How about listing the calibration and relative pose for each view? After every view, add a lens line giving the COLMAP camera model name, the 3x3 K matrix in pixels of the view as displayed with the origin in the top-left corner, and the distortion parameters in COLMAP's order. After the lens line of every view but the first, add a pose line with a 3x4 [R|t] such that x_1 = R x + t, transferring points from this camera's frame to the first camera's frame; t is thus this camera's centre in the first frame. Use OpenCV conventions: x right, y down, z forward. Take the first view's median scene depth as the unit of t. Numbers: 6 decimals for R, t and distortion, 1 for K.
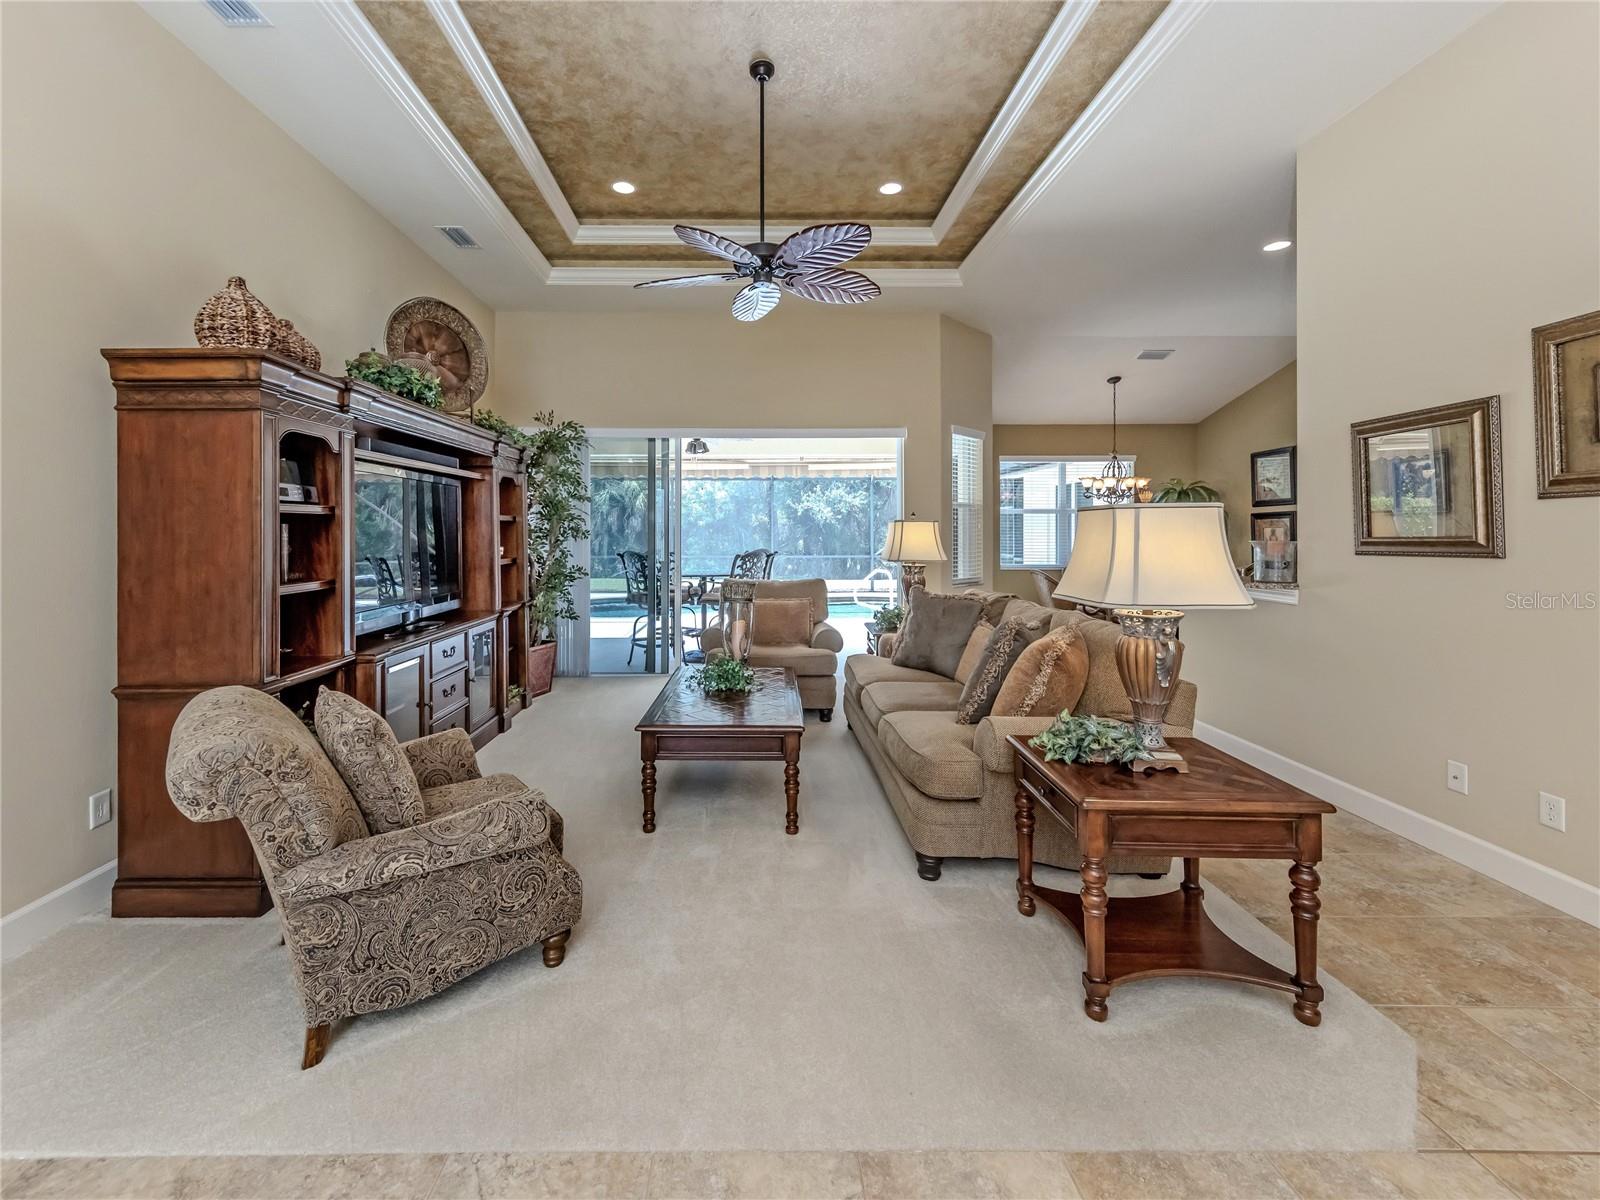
lens RADIAL K [[678.1, 0, 786.6], [0, 678.1, 530.5], [0, 0, 1]] dist [0.010025, -0.001034]
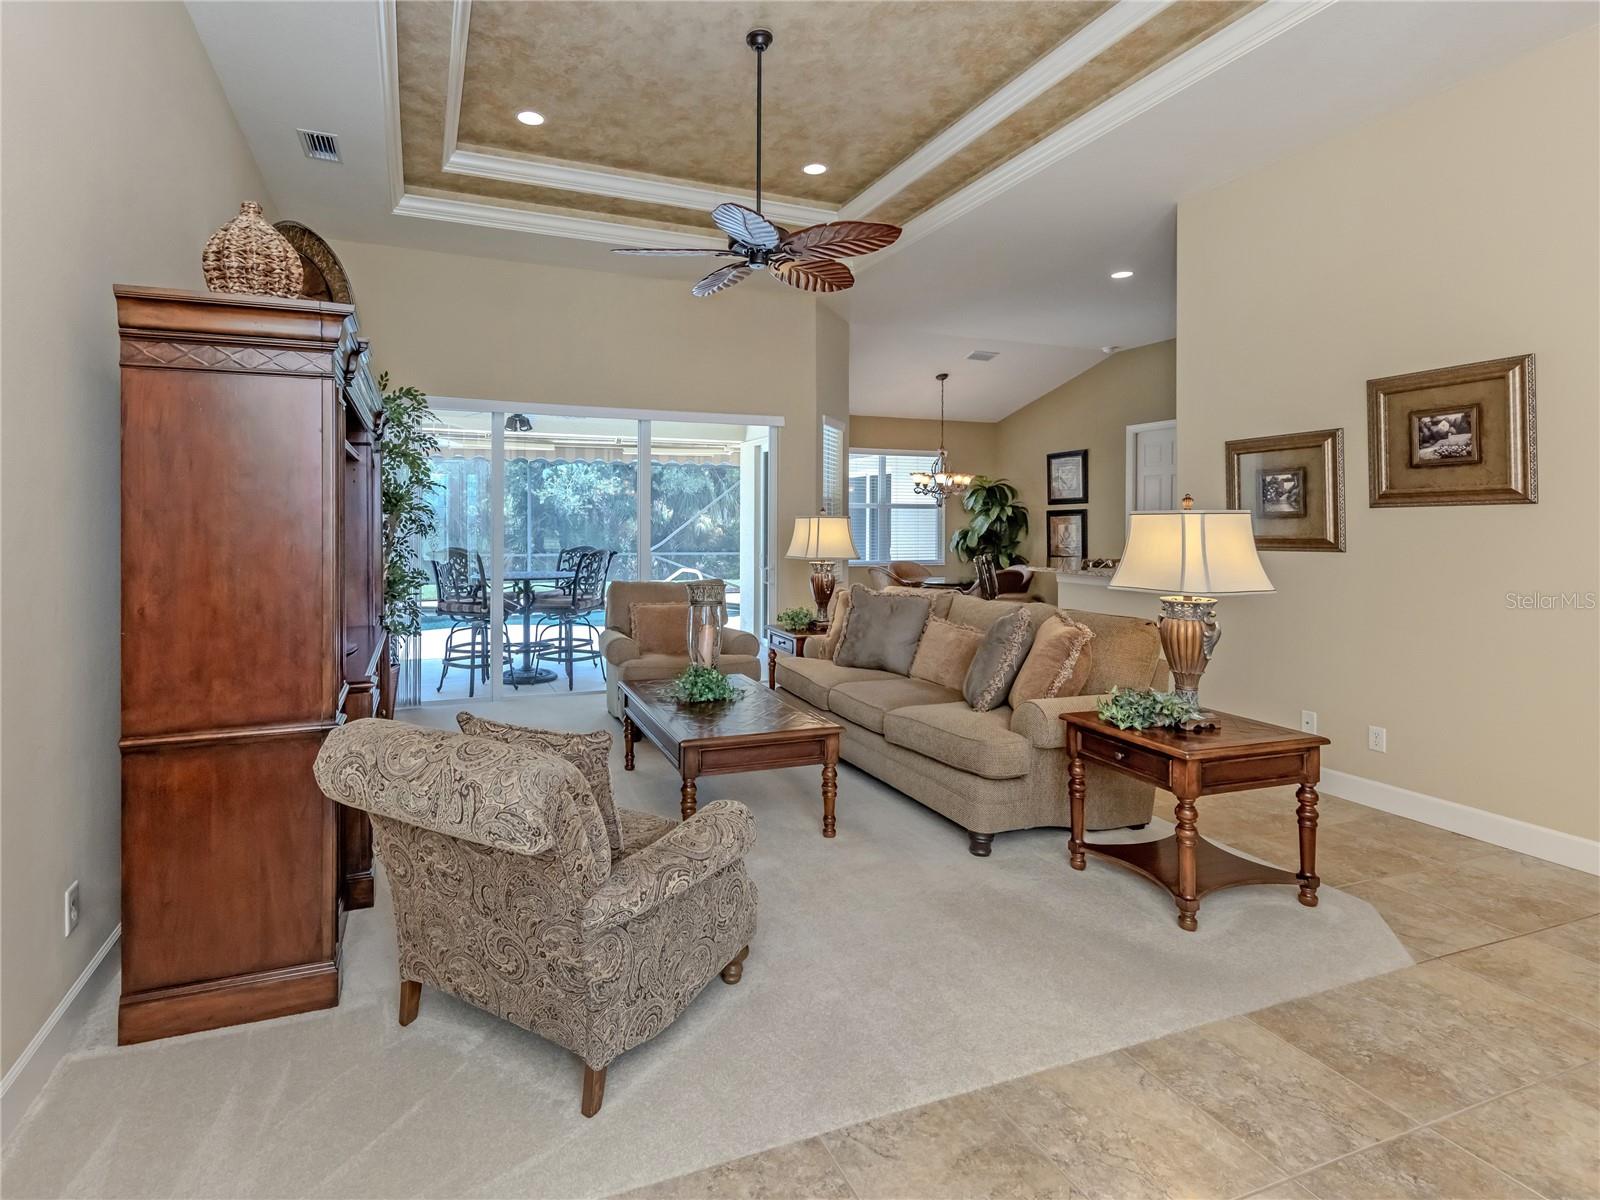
lens RADIAL K [[819.0, 0, 727.0], [0, 819.0, 525.1], [0, 0, 1]] dist [0.009331, 0.000274]
pose [[0.935851, 0.004764, 0.352363, -0.664537], [-0.006268, 0.999975, 0.003127, -0.009907], [-0.352339, -0.005135, 0.935858, -0.069656]]
